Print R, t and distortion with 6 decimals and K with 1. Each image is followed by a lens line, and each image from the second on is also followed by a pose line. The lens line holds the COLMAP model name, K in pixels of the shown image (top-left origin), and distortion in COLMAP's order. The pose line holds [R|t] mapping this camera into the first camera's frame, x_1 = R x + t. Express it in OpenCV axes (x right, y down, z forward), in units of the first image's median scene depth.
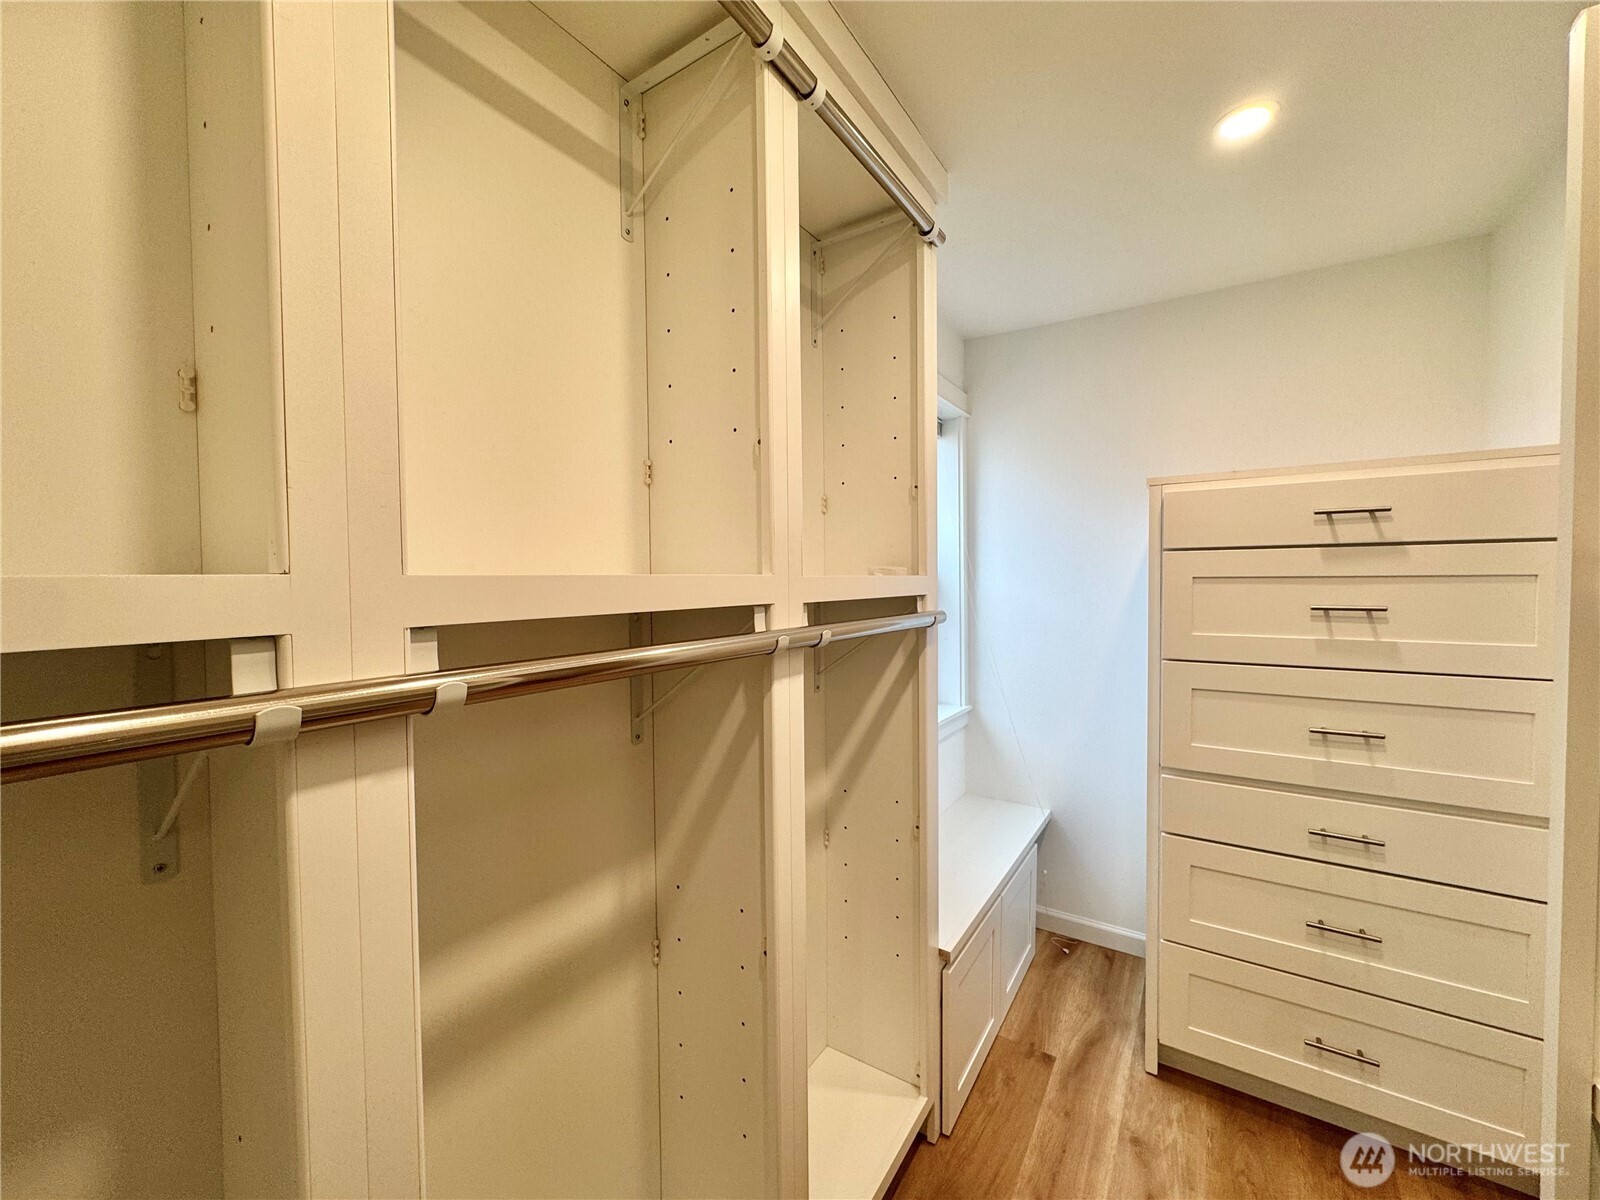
lens RADIAL K [[638.0, 0, 800.0], [0, 638.0, 600.0], [0, 0, 1]] dist [-0.001101, 0.000090]
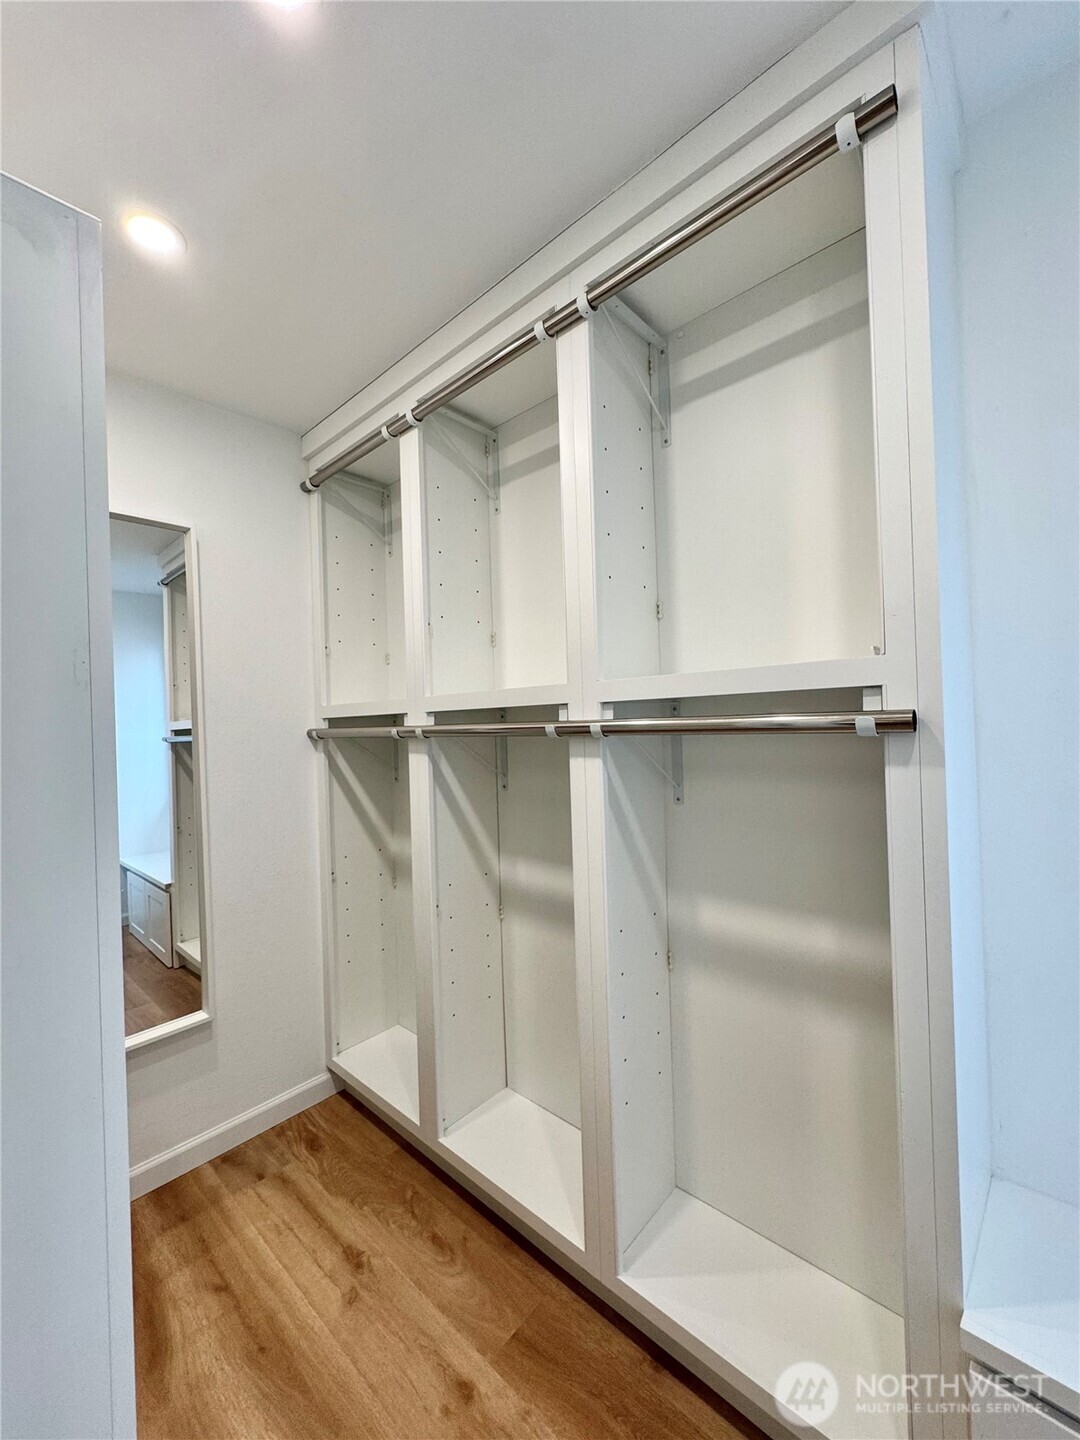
lens RADIAL K [[574.2, 0, 540.0], [0, 574.2, 720.0], [0, 0, 1]] dist [-0.001101, 0.000090]
pose [[-0.157999, 0.012060, -0.987366, 0.834918], [0.002477, 0.999927, 0.011818, 0.019406], [0.987436, -0.000578, -0.158017, 0.769580]]
